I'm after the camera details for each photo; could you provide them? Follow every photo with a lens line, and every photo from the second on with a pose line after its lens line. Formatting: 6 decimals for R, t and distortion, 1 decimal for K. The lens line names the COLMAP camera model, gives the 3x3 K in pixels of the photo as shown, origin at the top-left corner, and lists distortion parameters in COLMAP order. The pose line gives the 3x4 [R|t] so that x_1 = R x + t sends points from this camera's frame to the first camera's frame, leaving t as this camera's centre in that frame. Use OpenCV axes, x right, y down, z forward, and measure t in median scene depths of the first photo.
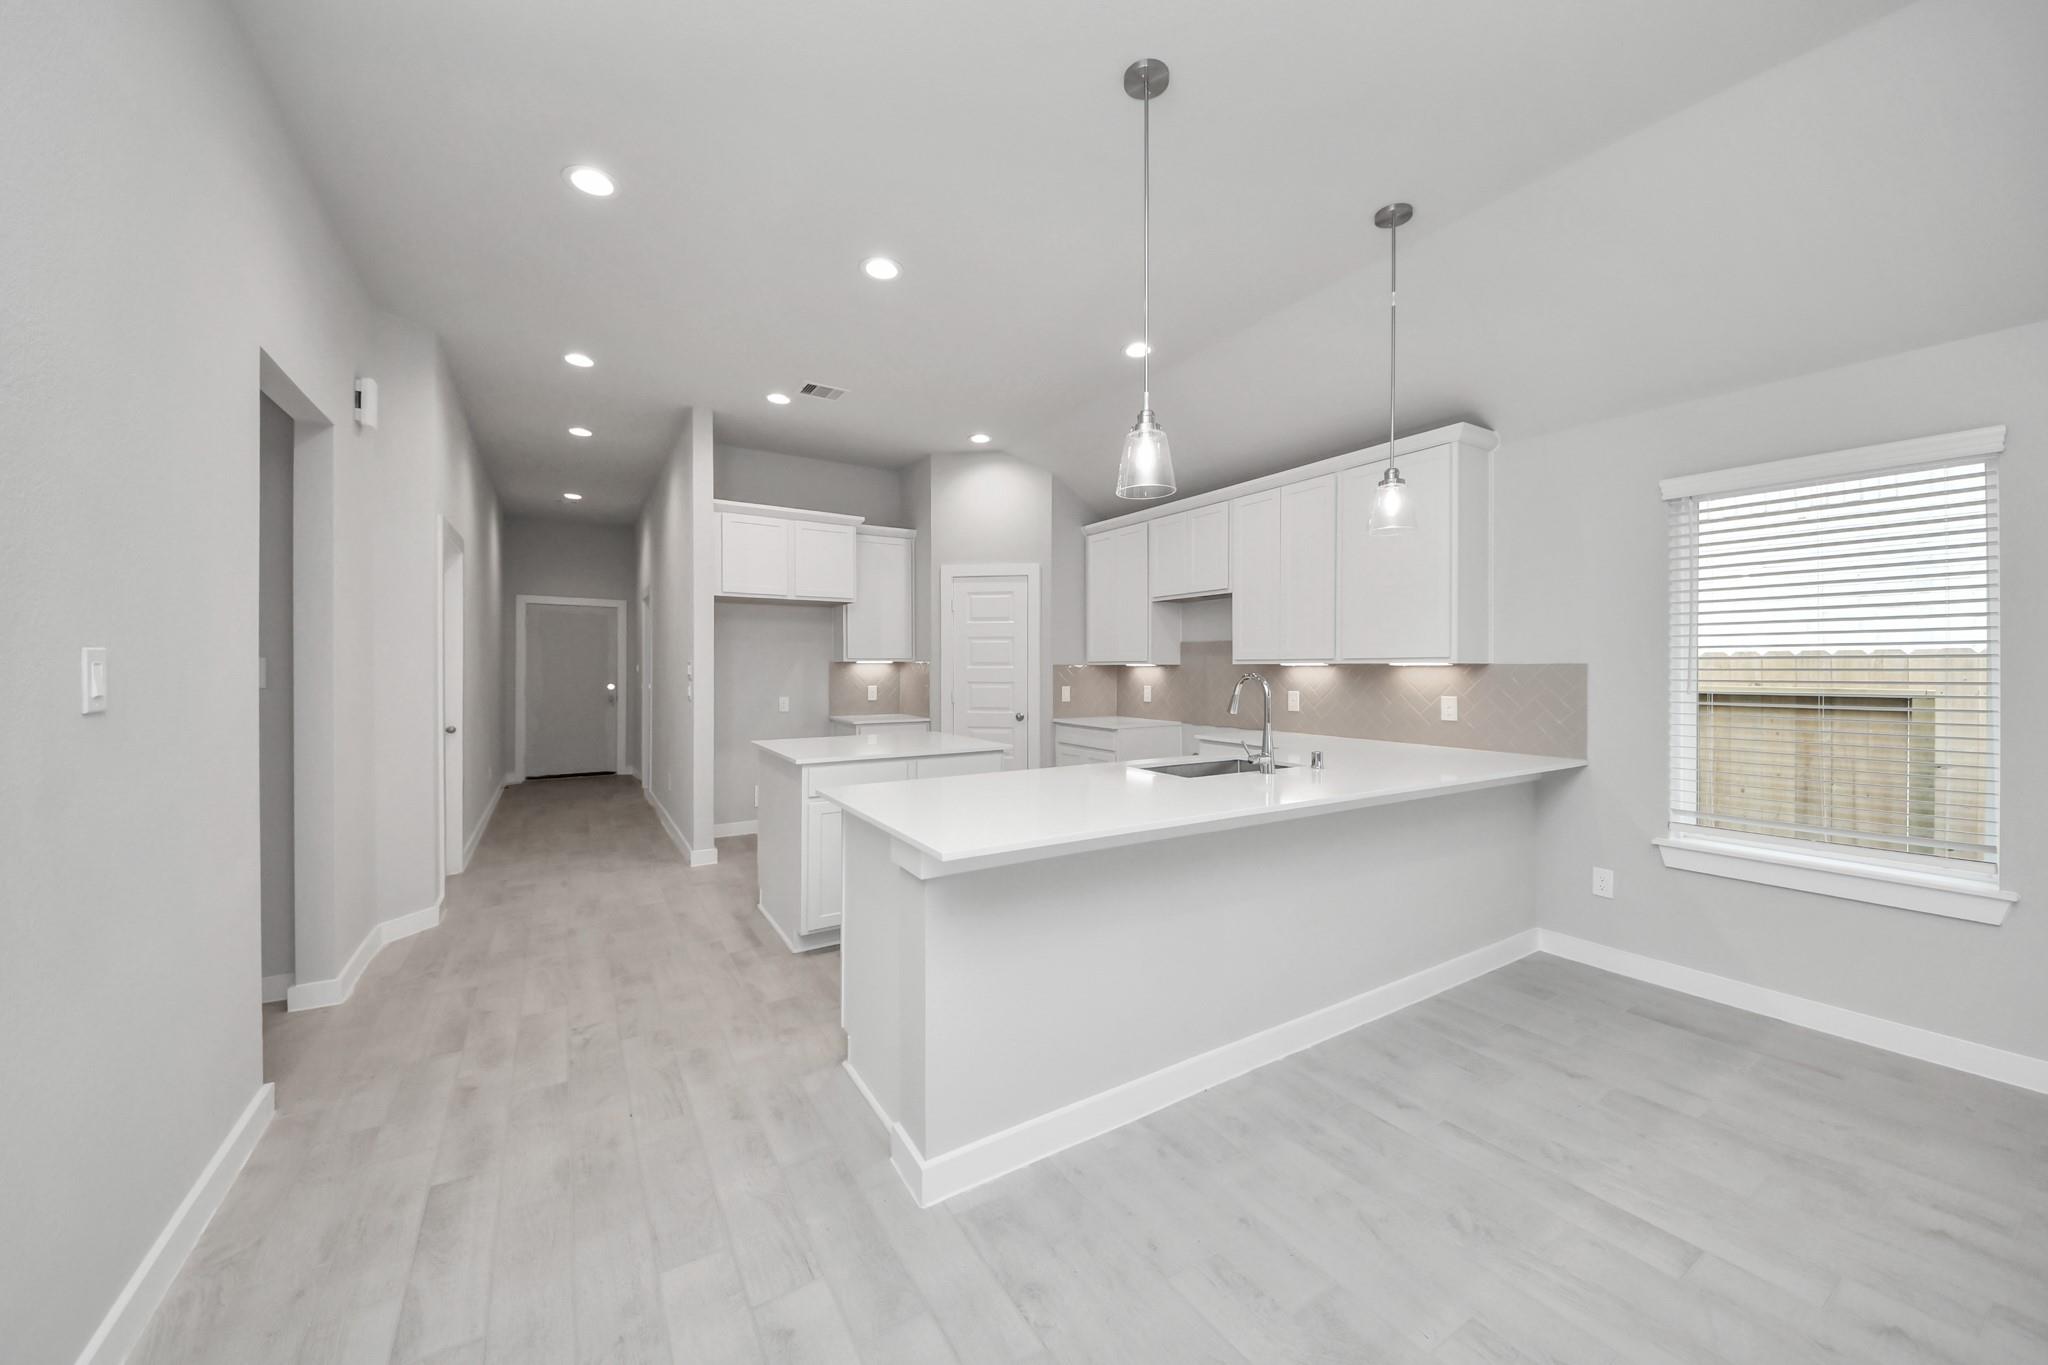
lens RADIAL K [[733.1, 0, 1021.7], [0, 733.1, 664.3], [0, 0, 1]] dist [-0.005270, -0.005011]
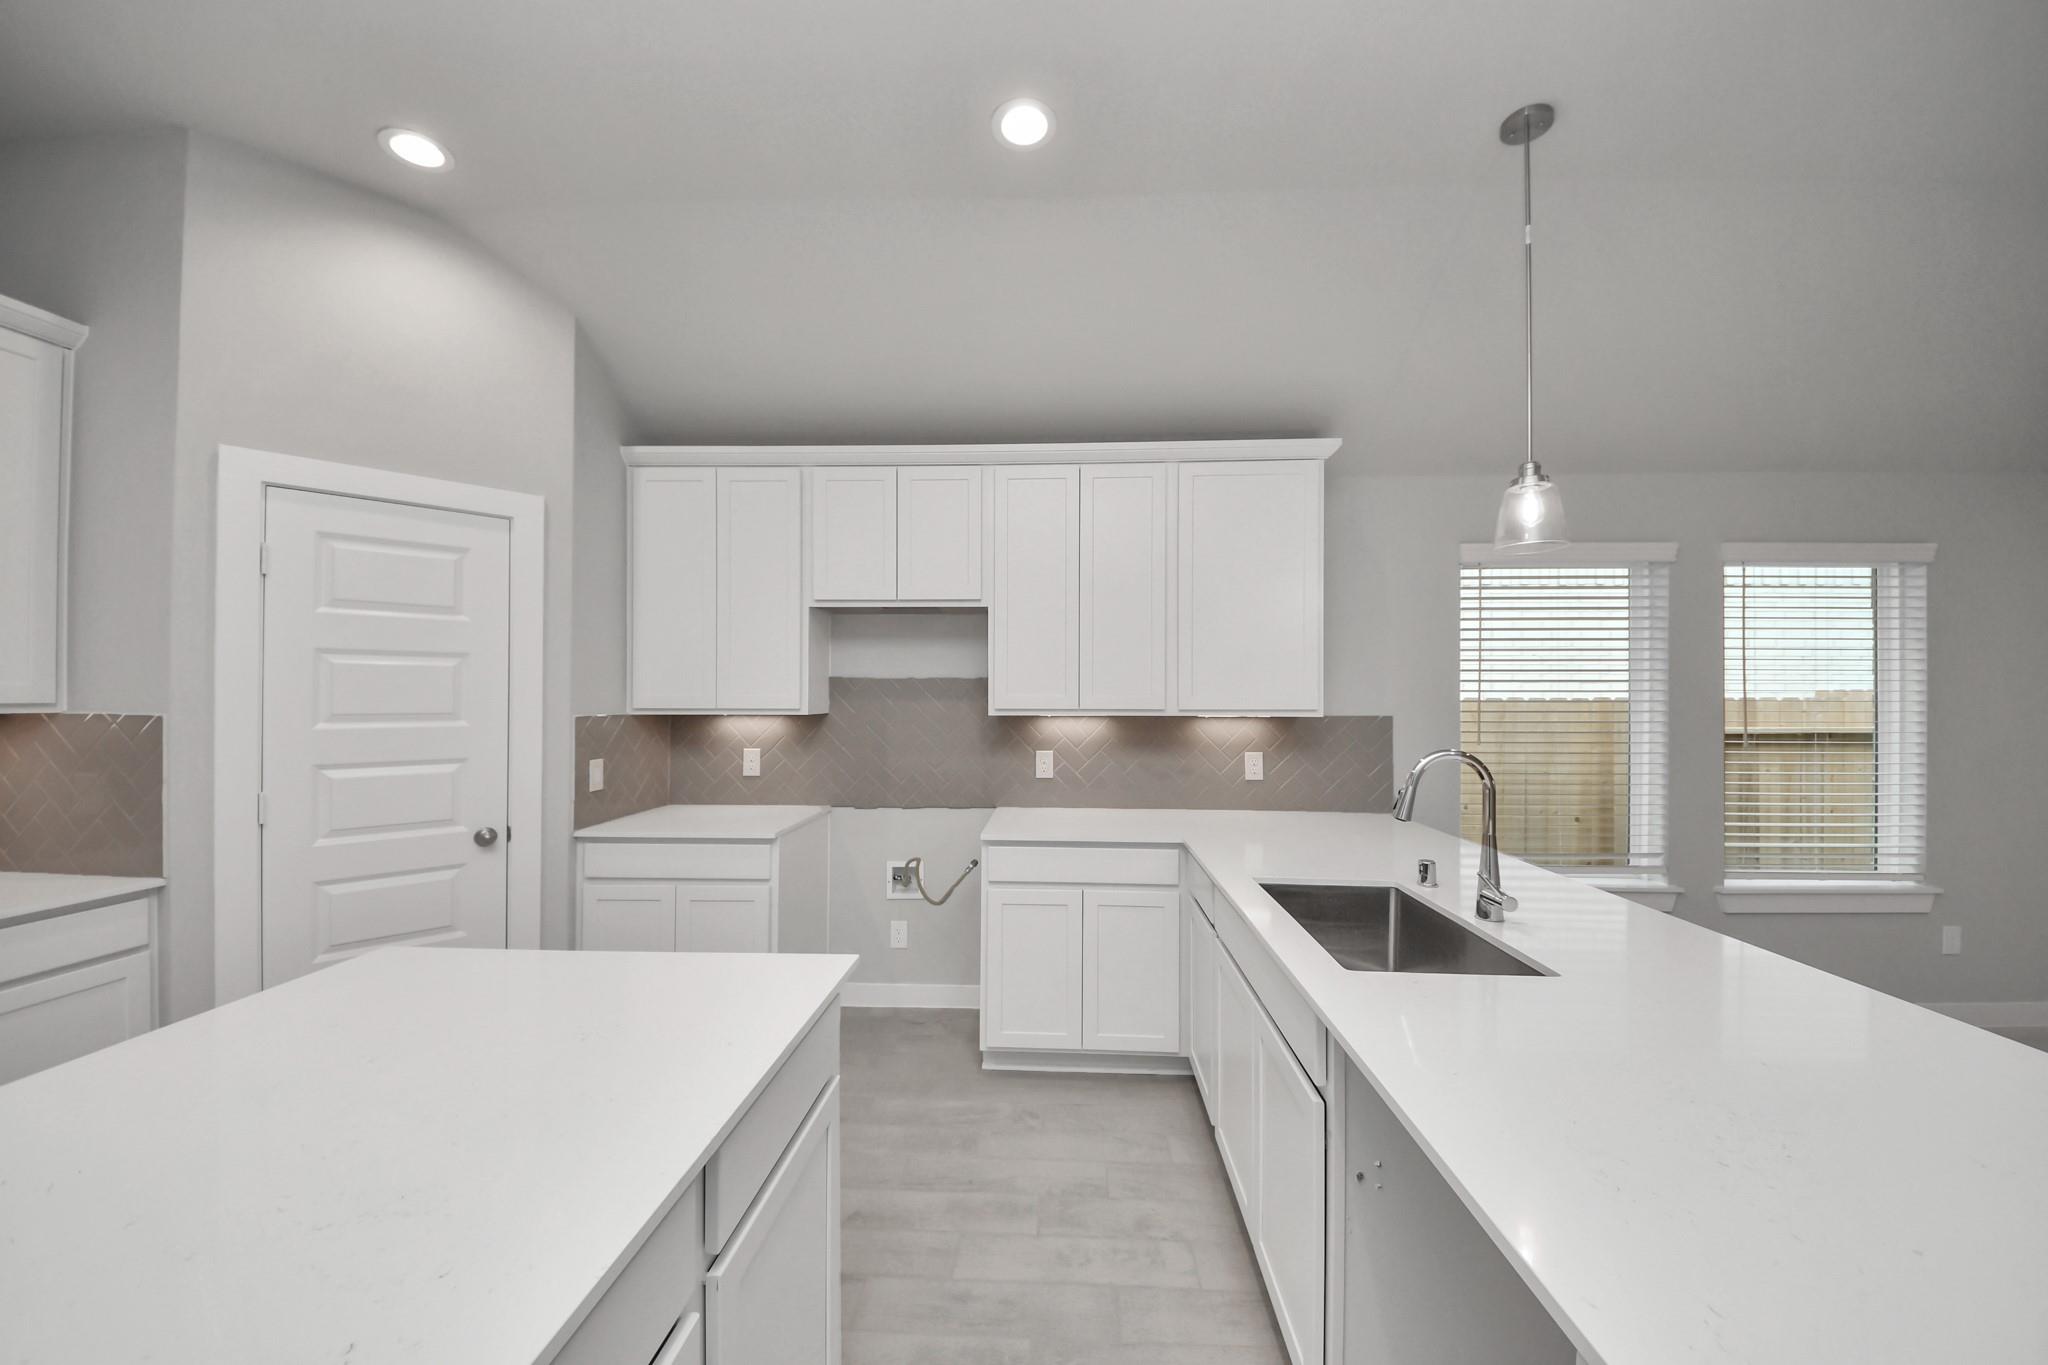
lens RADIAL K [[733.1, 0, 1015.1], [0, 733.1, 698.2], [0, 0, 1]] dist [-0.005270, -0.005011]
pose [[0.565558, -0.000825, 0.824708, -0.213766], [-0.003504, 0.999988, 0.003404, -0.017557], [-0.824701, -0.004815, 0.565548, 0.562022]]
